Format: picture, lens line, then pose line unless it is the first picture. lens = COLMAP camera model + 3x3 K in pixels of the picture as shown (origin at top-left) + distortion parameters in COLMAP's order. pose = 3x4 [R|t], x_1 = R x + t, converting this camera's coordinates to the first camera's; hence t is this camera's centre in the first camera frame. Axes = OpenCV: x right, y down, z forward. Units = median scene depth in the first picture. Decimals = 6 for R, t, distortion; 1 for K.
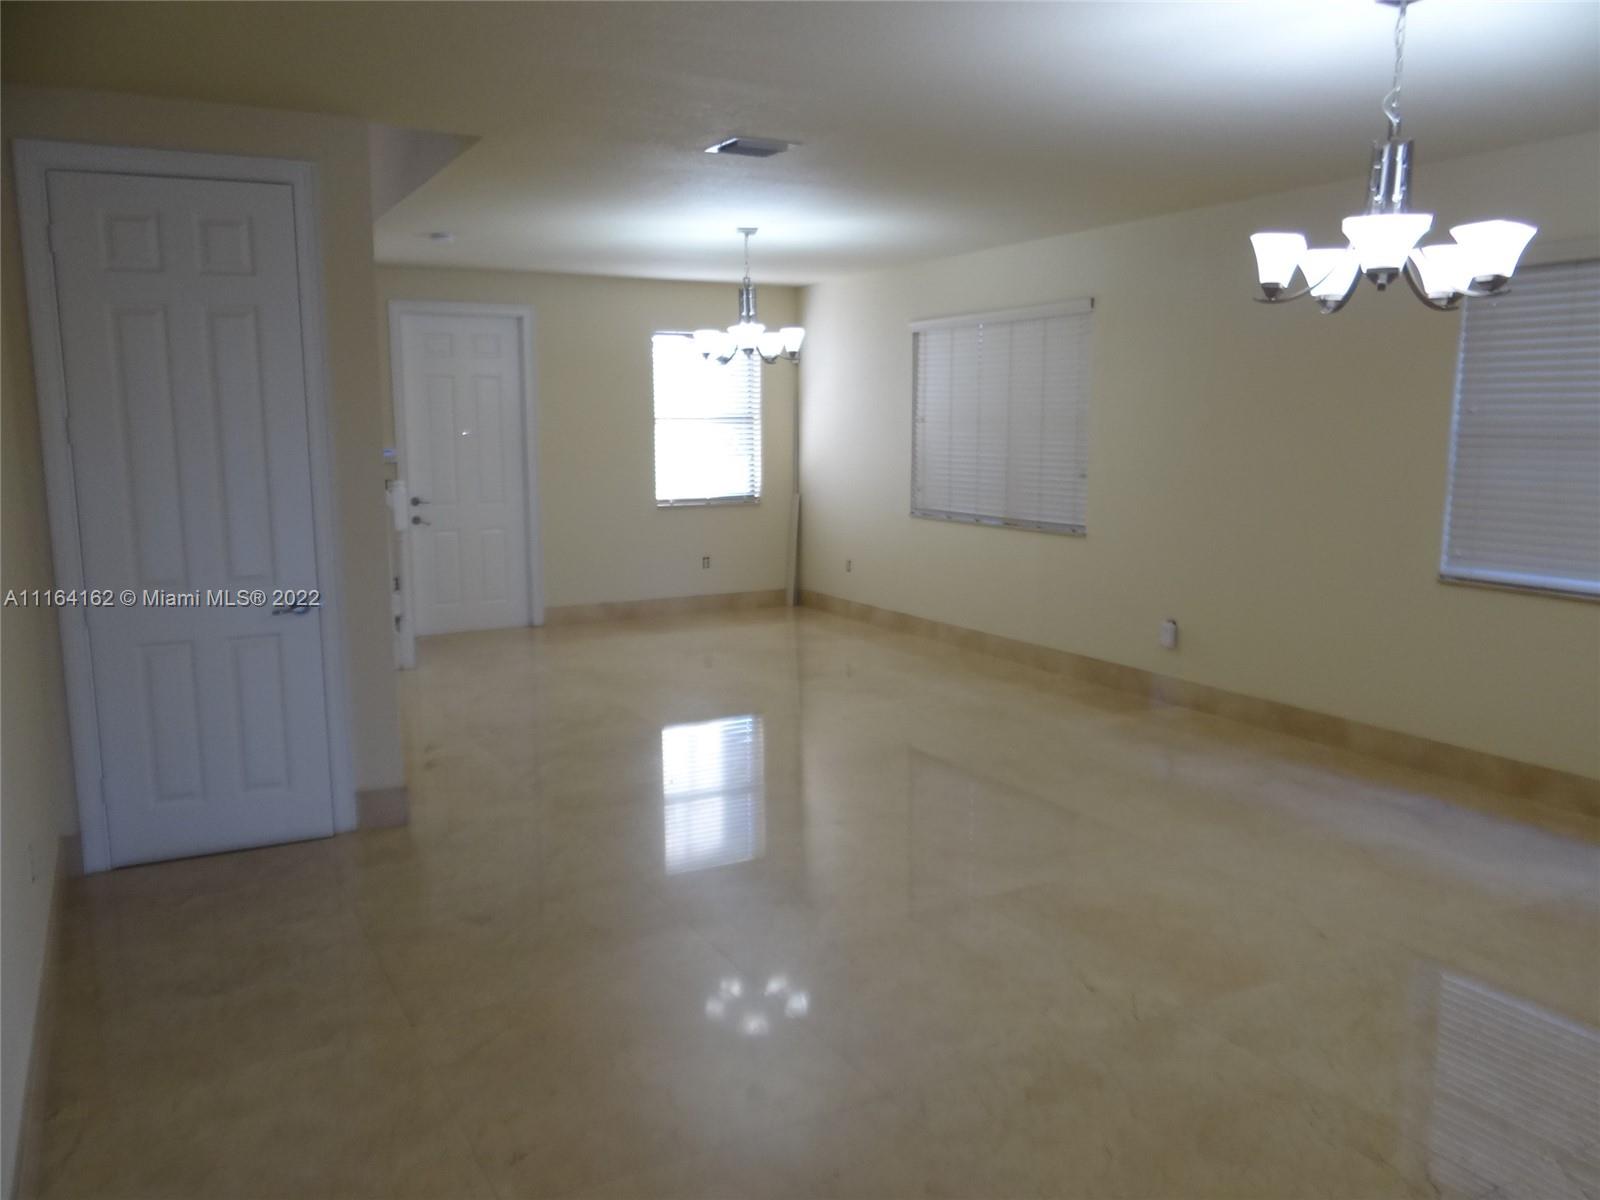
lens RADIAL K [[1266.8, 0, 815.5], [0, 1266.8, 602.4], [0, 0, 1]] dist [0.009813, 0.006106]
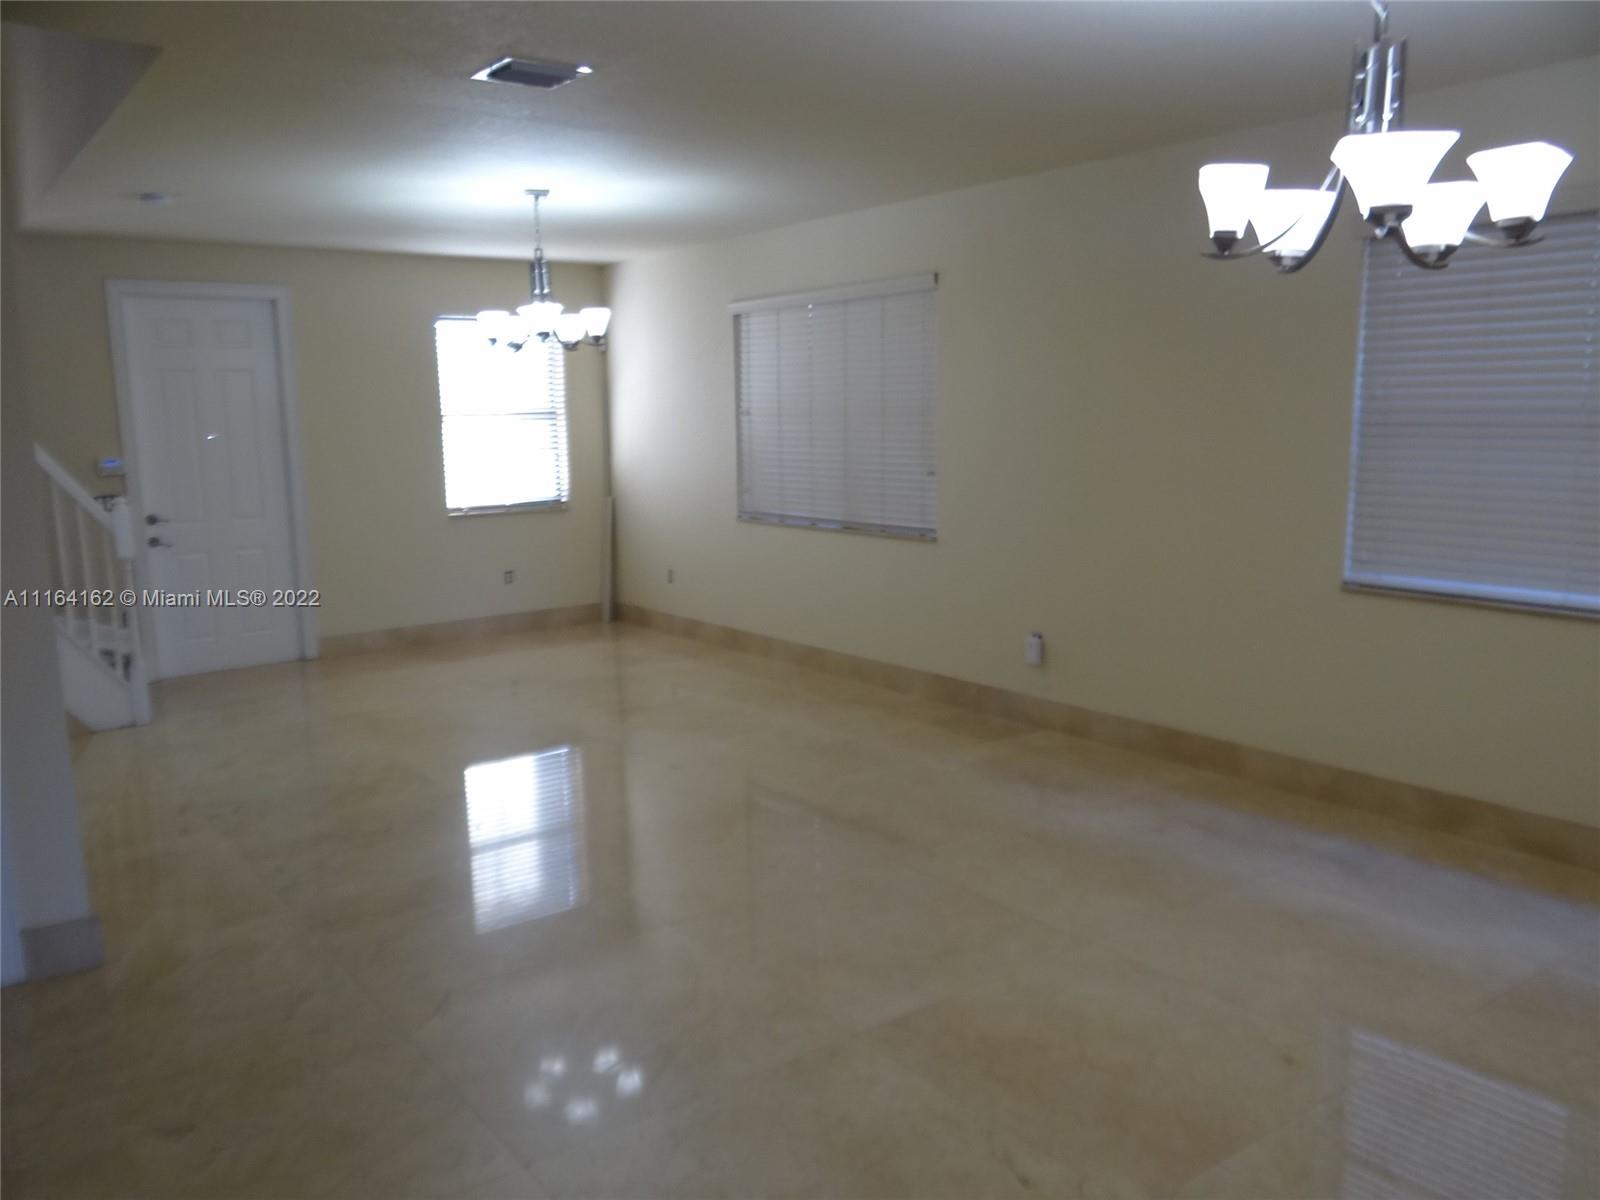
lens RADIAL K [[1262.2, 0, 796.4], [0, 1262.2, 616.2], [0, 0, 1]] dist [-0.005534, 0.003210]
pose [[0.991388, -0.036142, 0.125875, 0.001430], [0.033707, 0.999202, 0.021423, -0.020878], [-0.126548, -0.016996, 0.991815, 0.125021]]
